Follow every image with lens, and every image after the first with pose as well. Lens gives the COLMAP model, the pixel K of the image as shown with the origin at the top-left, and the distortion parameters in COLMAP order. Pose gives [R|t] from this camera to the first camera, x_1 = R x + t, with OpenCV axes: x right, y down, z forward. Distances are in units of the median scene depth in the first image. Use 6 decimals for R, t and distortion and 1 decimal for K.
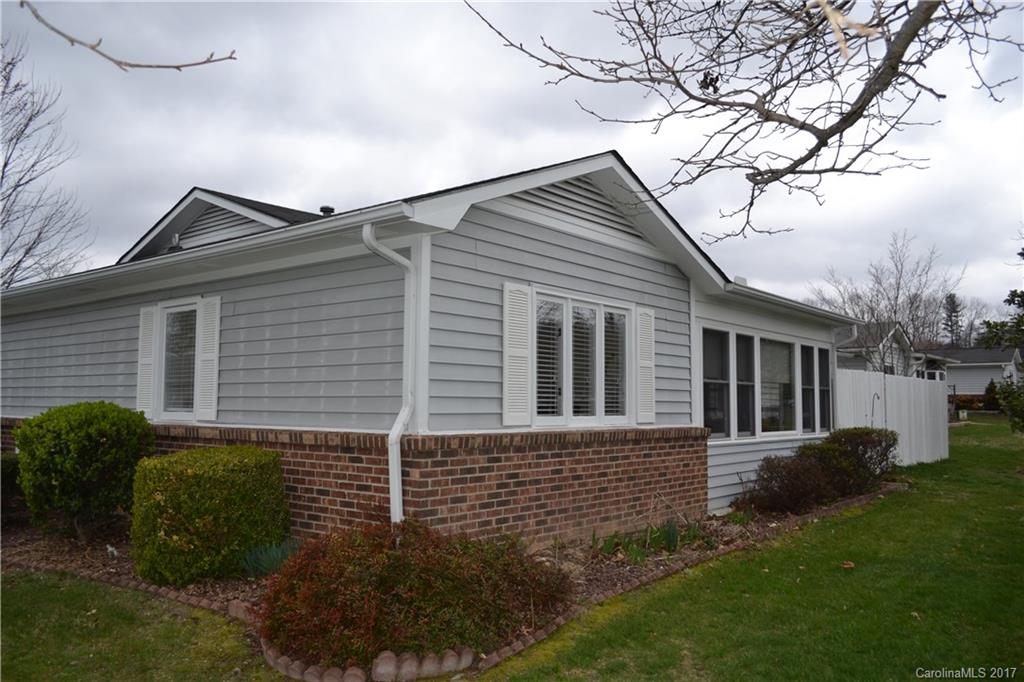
lens RADIAL K [[811.2, 0, 512.1], [0, 811.2, 340.9], [0, 0, 1]] dist [-0.013198, 0.001476]
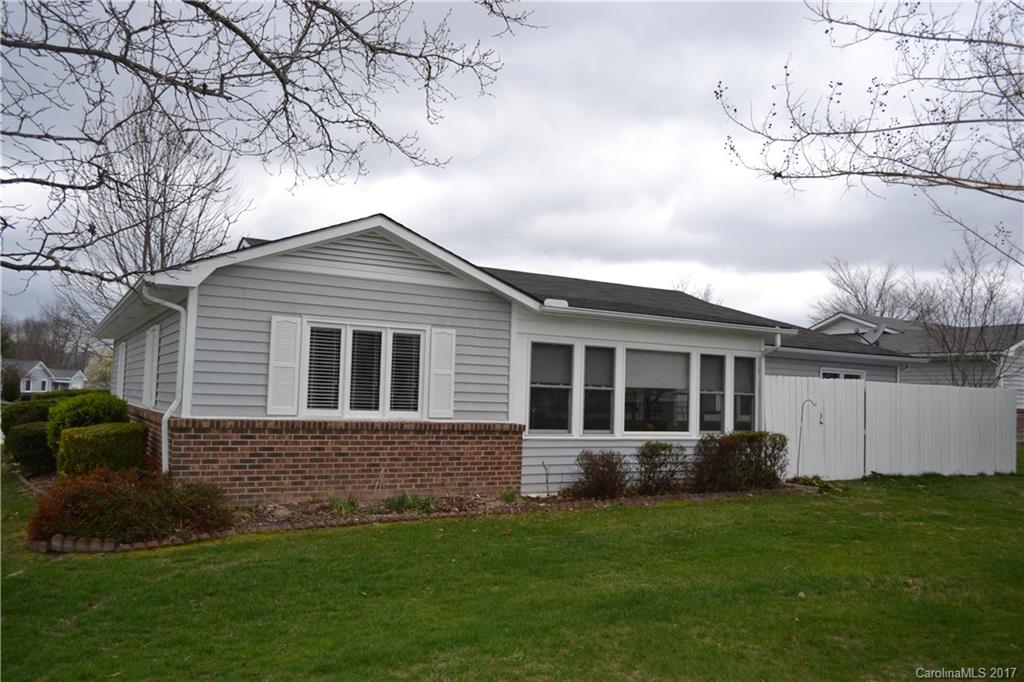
lens RADIAL K [[811.2, 0, 511.8], [0, 811.2, 341.9], [0, 0, 1]] dist [-0.013198, 0.001476]
pose [[0.931379, -0.000568, -0.364051, 0.862710], [0.003398, 0.999969, 0.007132, -0.032735], [0.364036, -0.007880, 0.931352, -0.182150]]
